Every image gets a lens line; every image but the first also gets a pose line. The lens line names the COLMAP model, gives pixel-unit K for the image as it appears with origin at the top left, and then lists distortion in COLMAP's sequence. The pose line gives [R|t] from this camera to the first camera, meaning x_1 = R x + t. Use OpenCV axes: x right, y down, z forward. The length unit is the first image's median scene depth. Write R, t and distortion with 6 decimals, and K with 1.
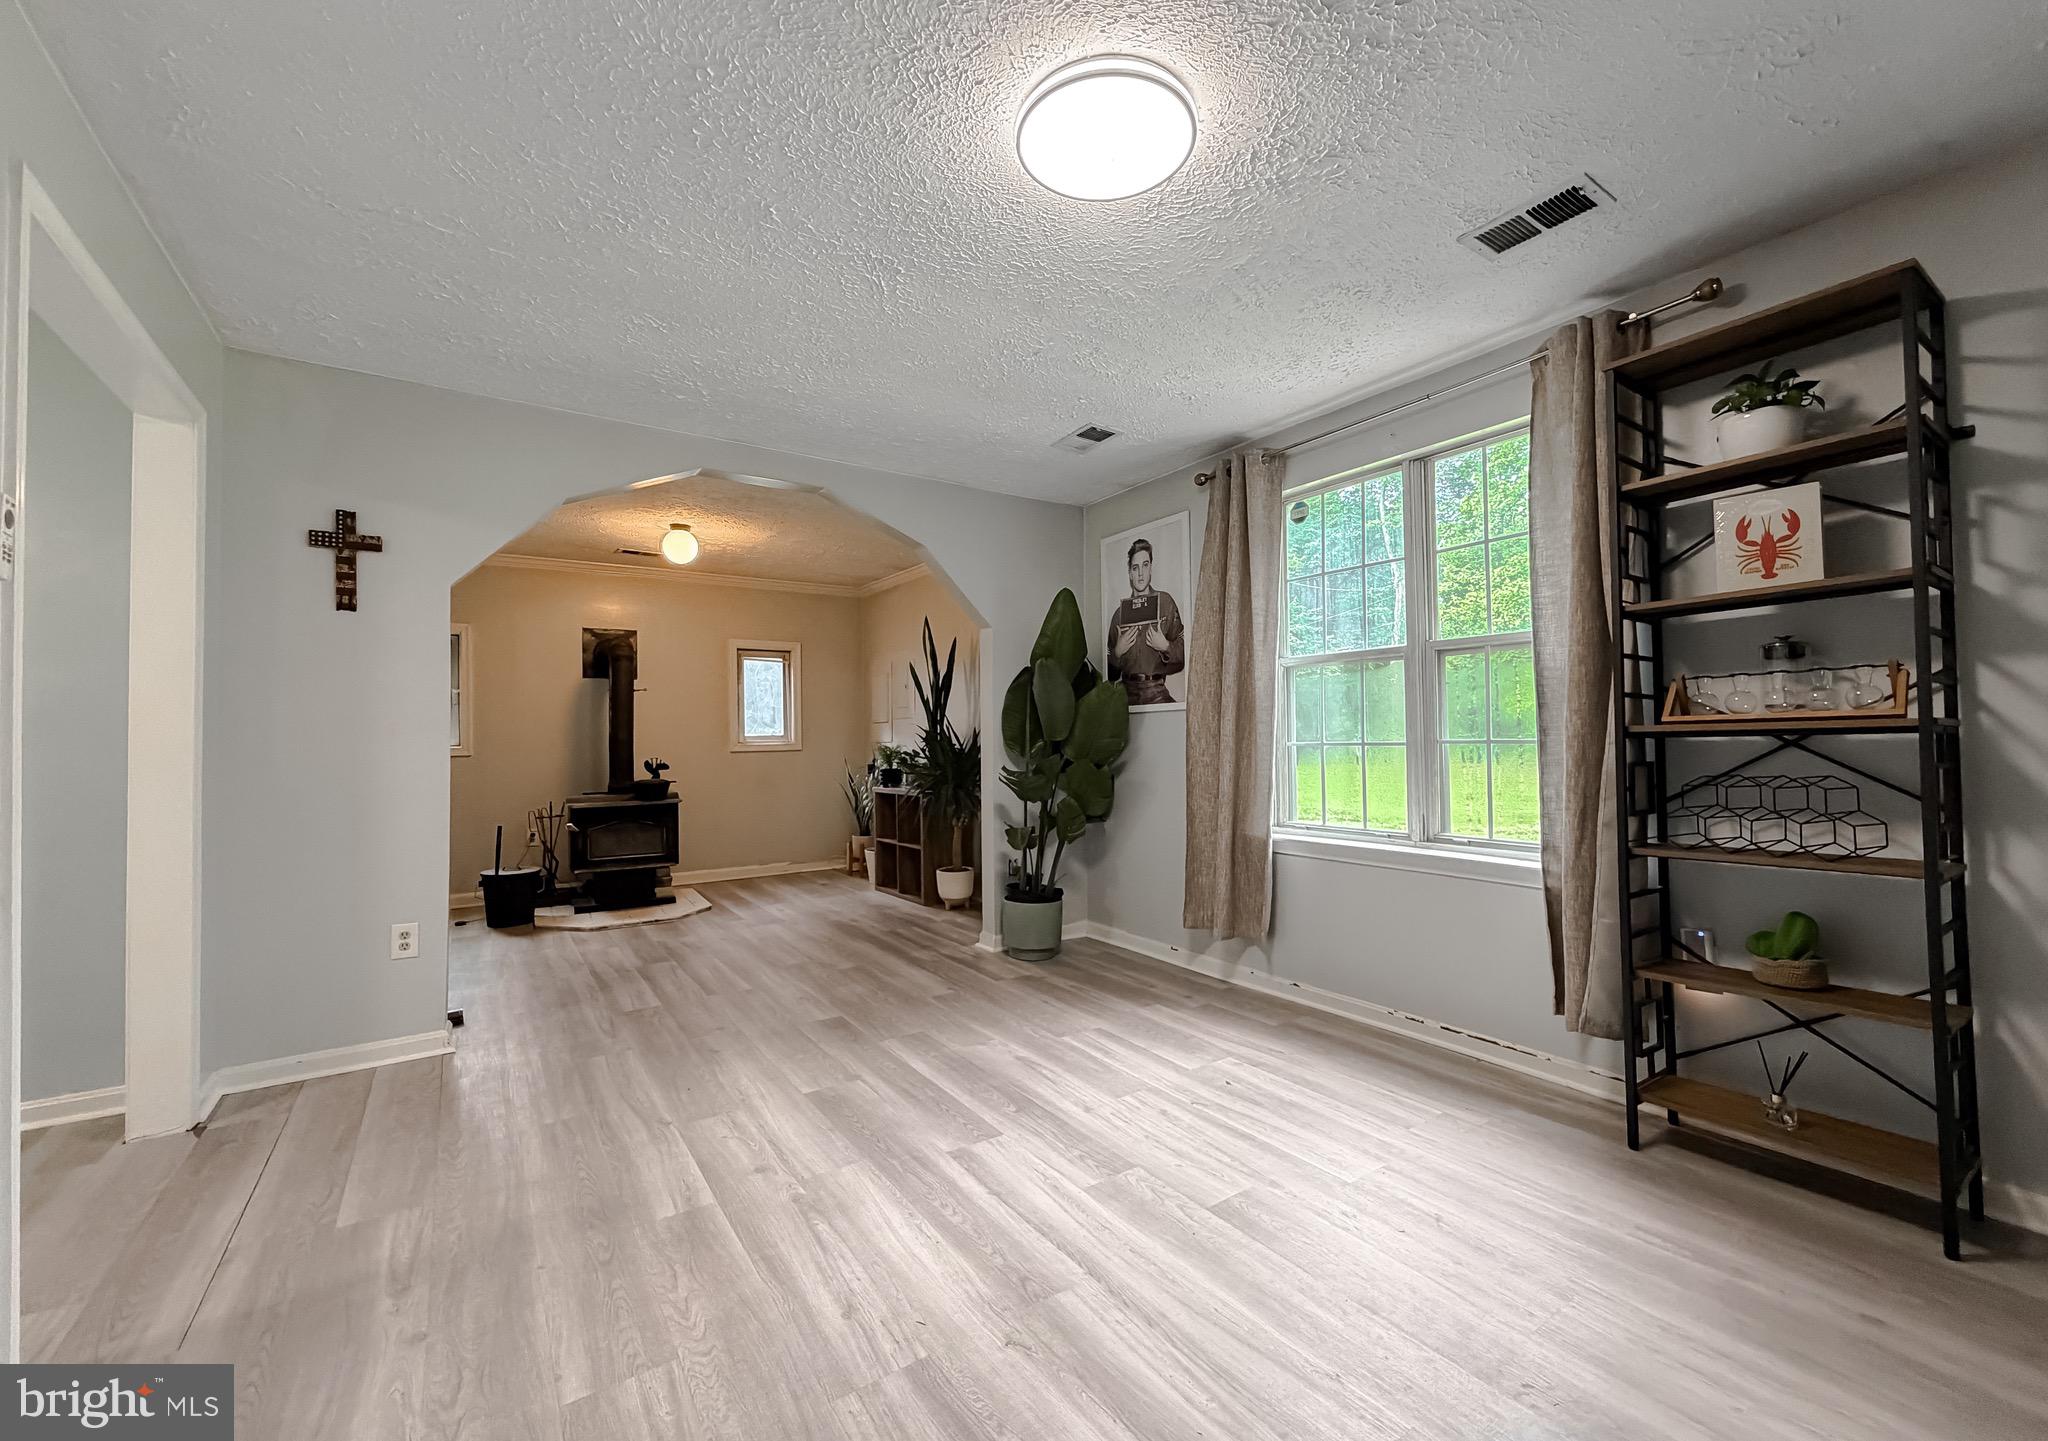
lens RADIAL K [[825.0, 0, 1024.0], [0, 825.0, 720.5], [0, 0, 1]] dist [-0.000673, -0.000048]
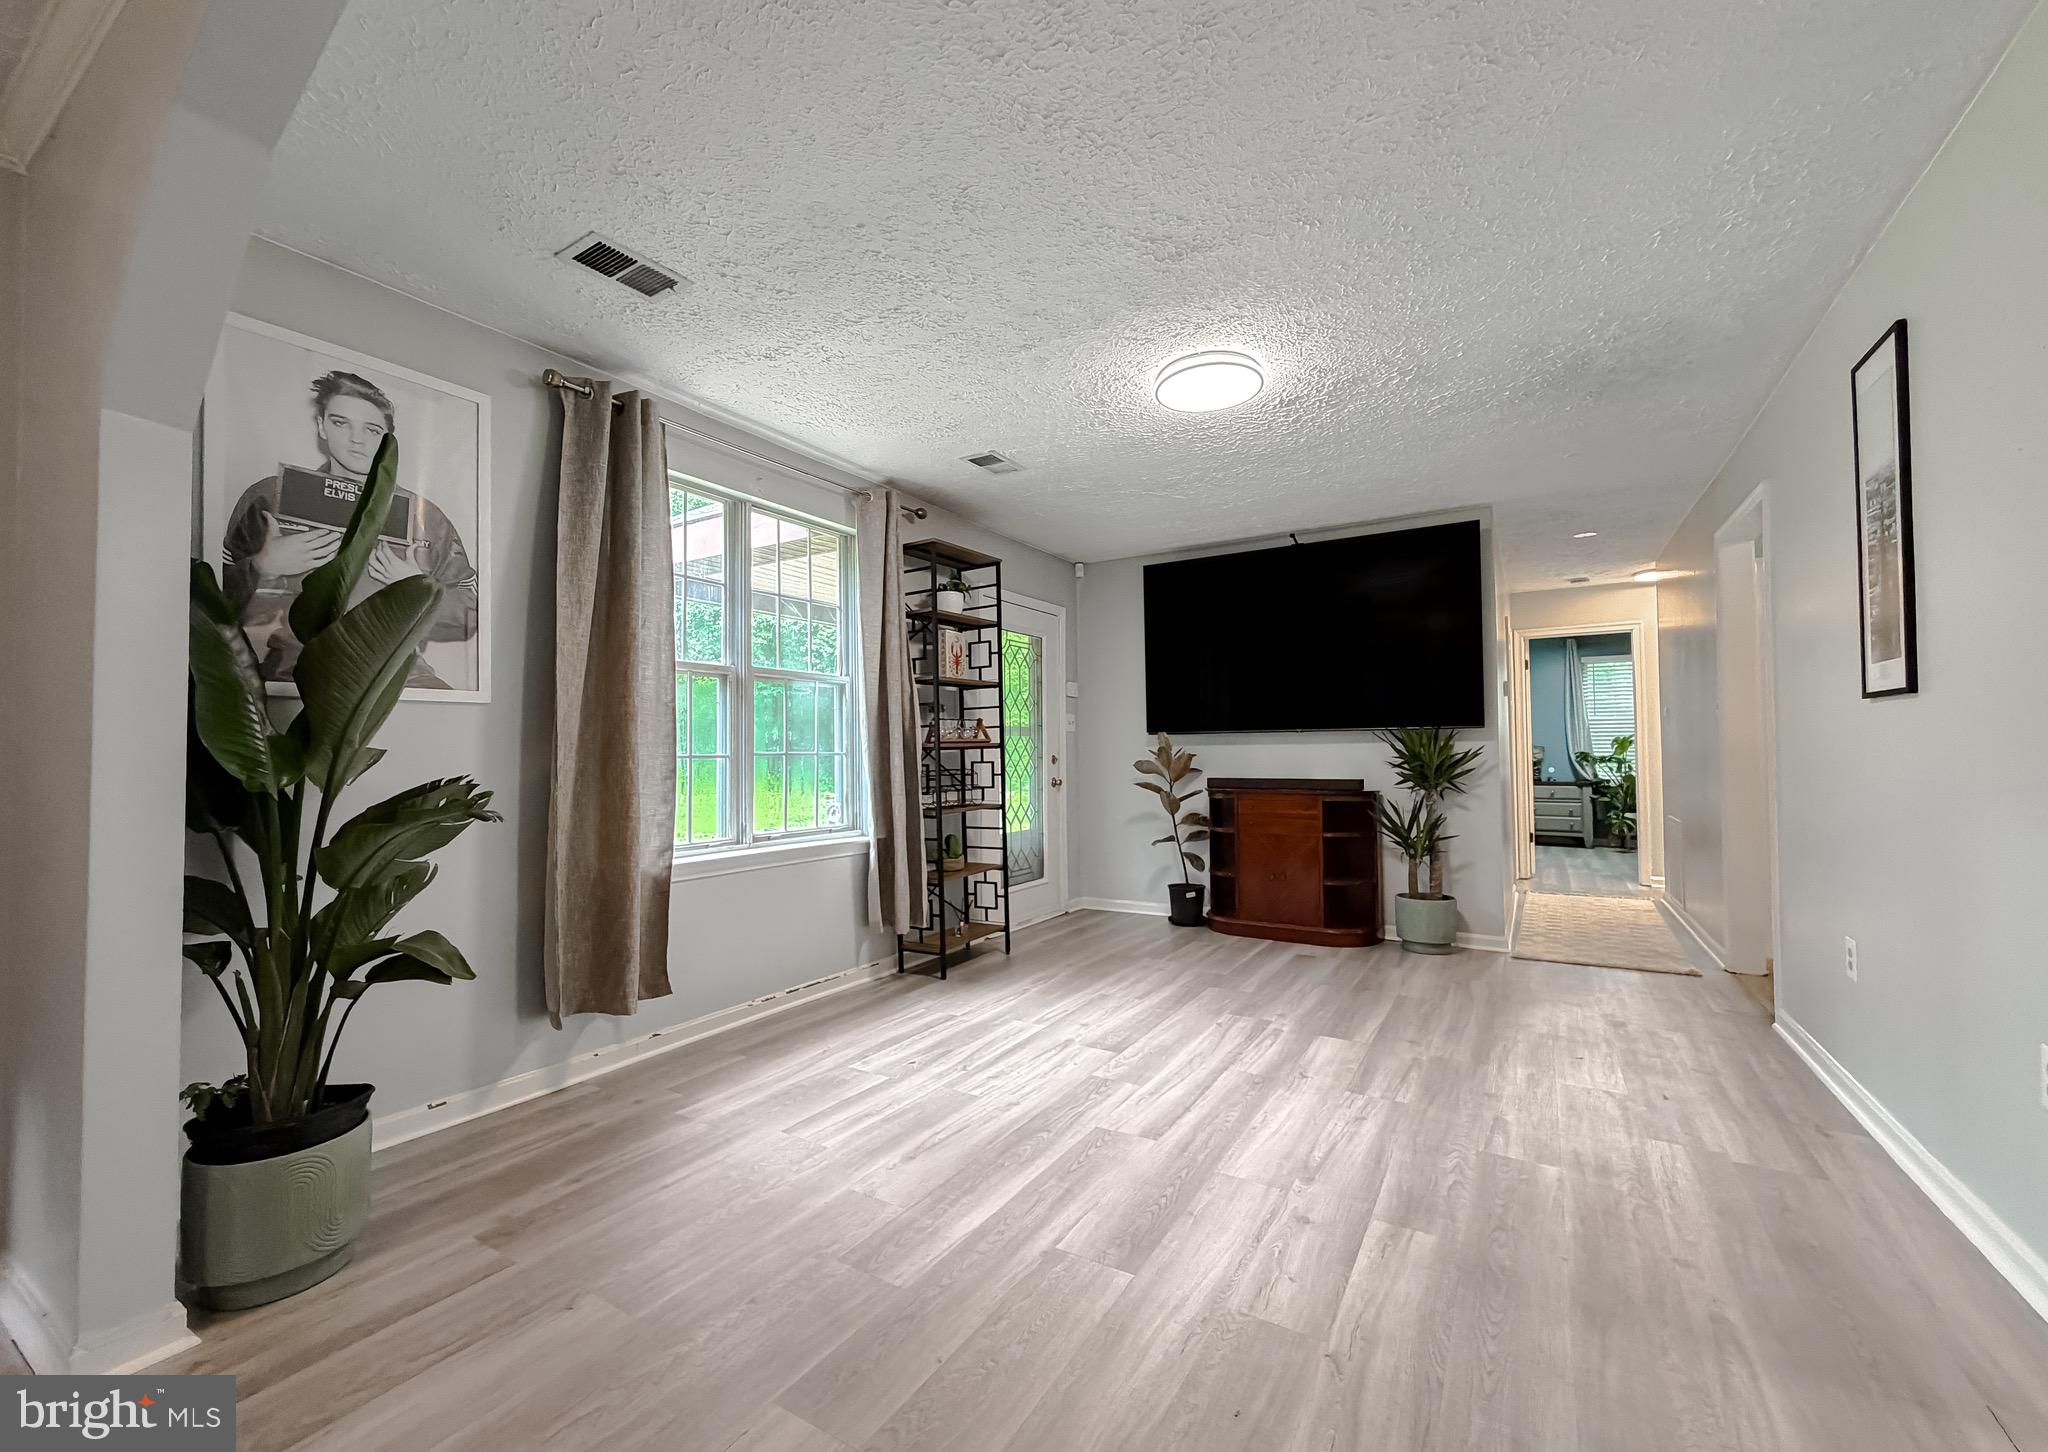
lens RADIAL K [[829.4, 0, 1015.7], [0, 829.4, 722.8], [0, 0, 1]] dist [0.001007, 0.000394]
pose [[-0.401795, 0.048476, 0.914446, -0.838967], [-0.006242, 0.998430, -0.055671, 0.052709], [-0.915709, -0.028076, -0.400861, 1.342183]]
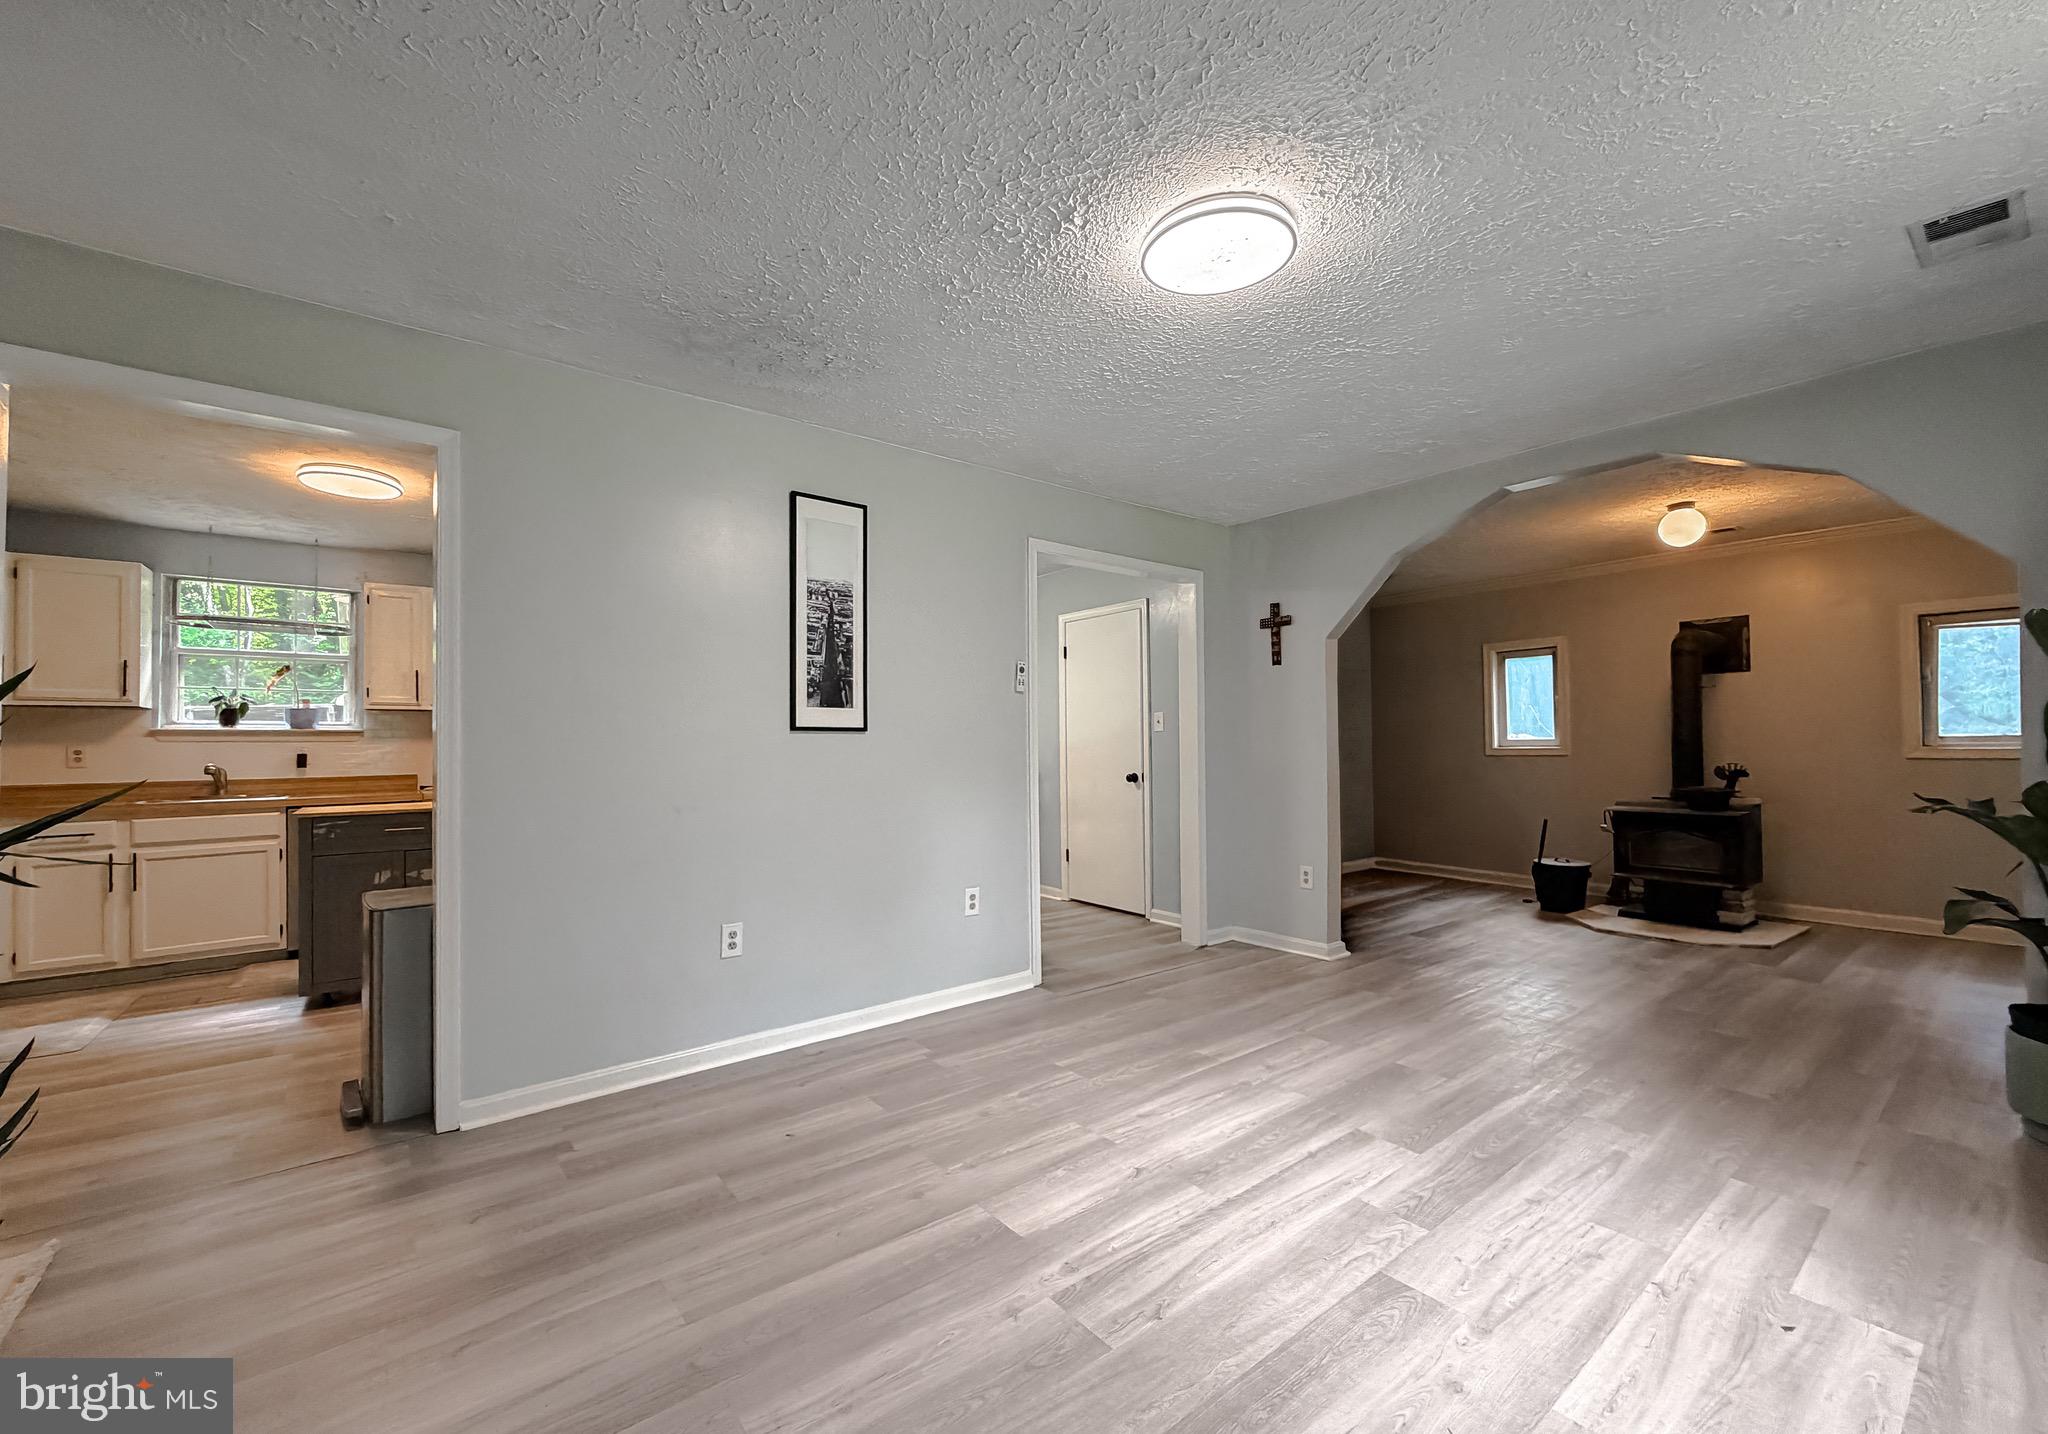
lens RADIAL K [[836.5, 0, 1003.4], [0, 836.5, 723.9], [0, 0, 1]] dist [0.000857, 0.000282]
pose [[0.056854, -0.012343, -0.998306, 0.847283], [0.027330, 0.999568, -0.010802, -0.016244], [0.998008, -0.026670, 0.057167, 0.403028]]
